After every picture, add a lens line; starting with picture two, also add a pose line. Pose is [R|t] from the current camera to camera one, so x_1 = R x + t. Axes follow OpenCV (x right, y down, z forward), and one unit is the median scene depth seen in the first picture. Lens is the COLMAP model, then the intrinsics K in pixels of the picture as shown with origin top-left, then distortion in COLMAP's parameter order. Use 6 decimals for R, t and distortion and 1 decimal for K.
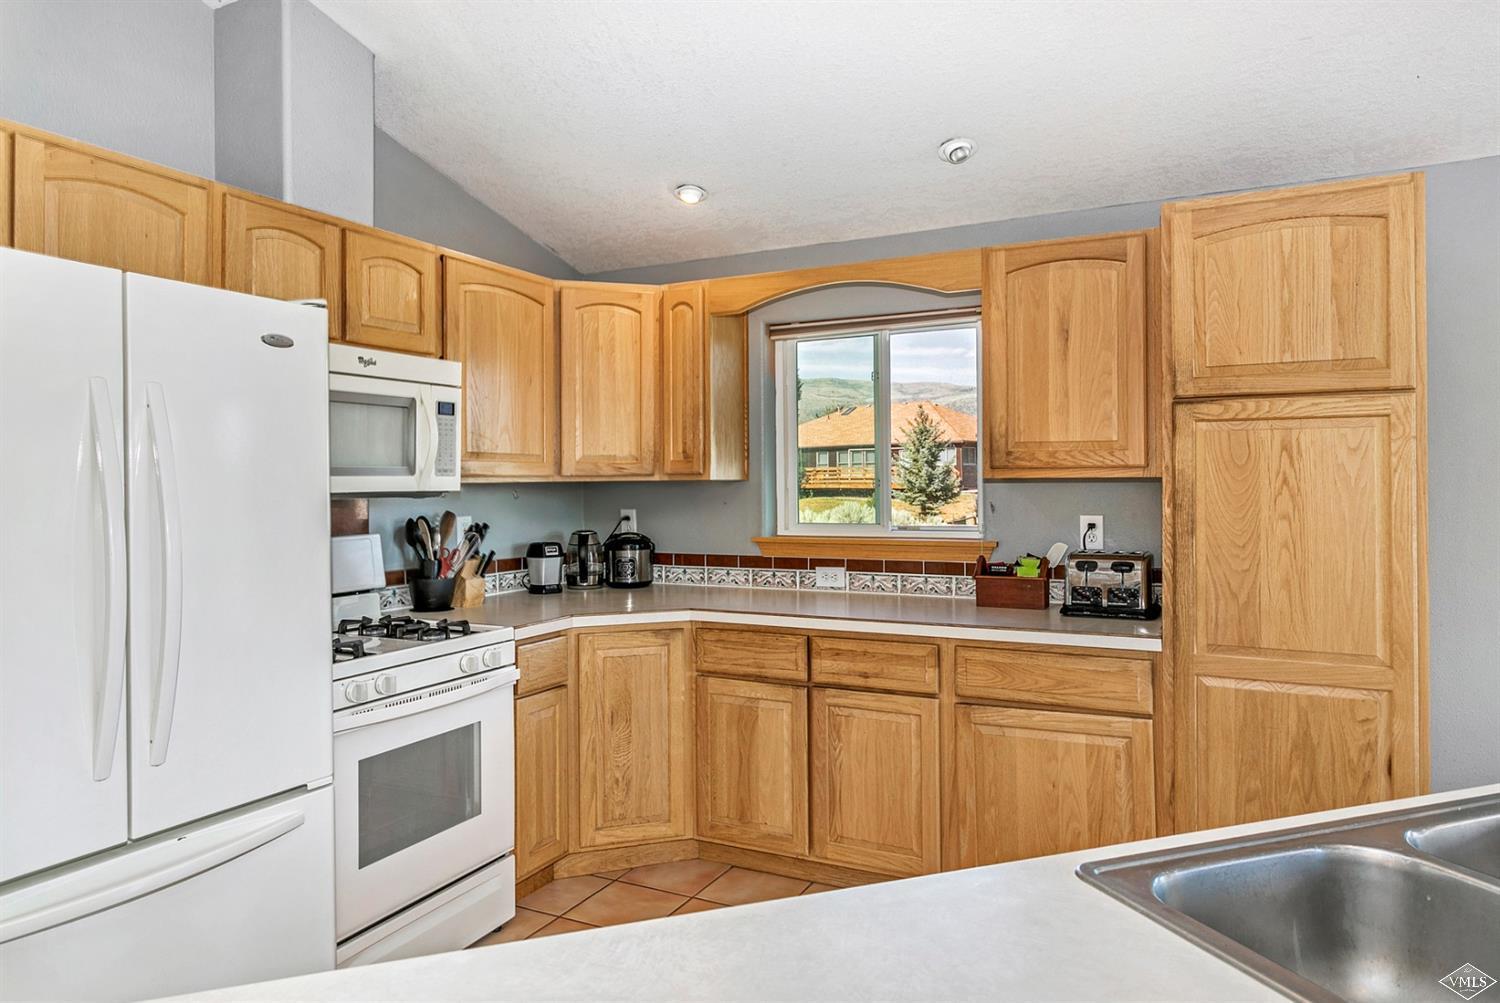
lens RADIAL K [[945.2, 0, 750.0], [0, 945.2, 501.5], [0, 0, 1]] dist [-0.004055, -0.000480]
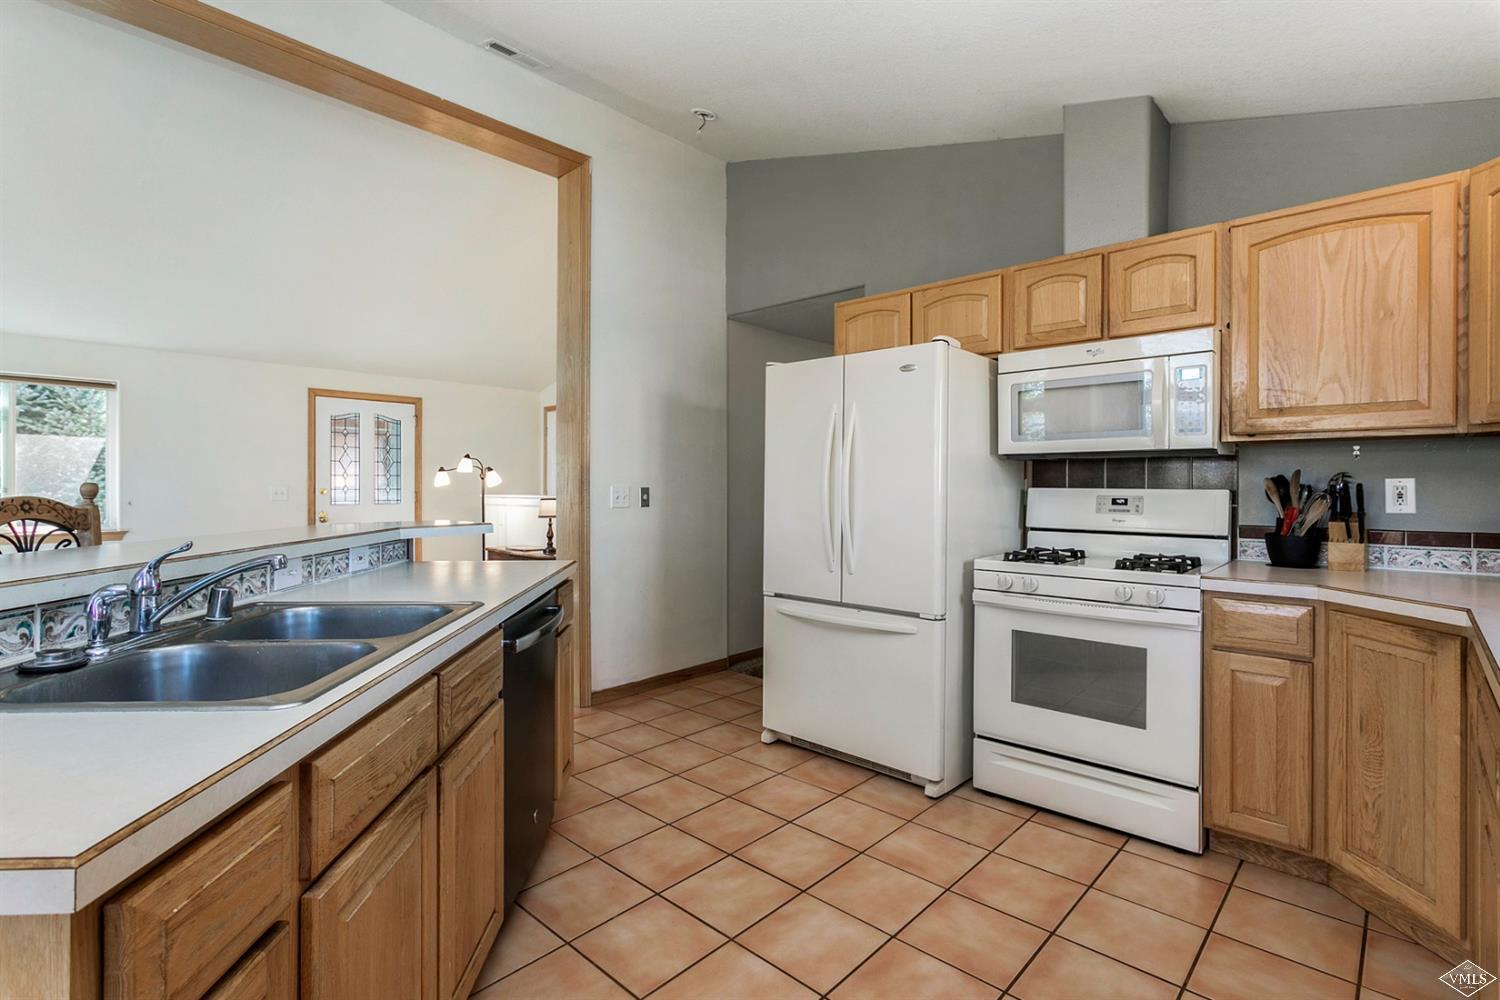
lens RADIAL K [[706.4, 0, 750.0], [0, 706.4, 500.0], [0, 0, 1]] dist [-0.000386, 0.000983]
pose [[-0.279909, 0.030316, -0.959548, 0.581582], [-0.009917, 0.999357, 0.034467, 0.024426], [0.959975, 0.019163, -0.279428, 0.678979]]
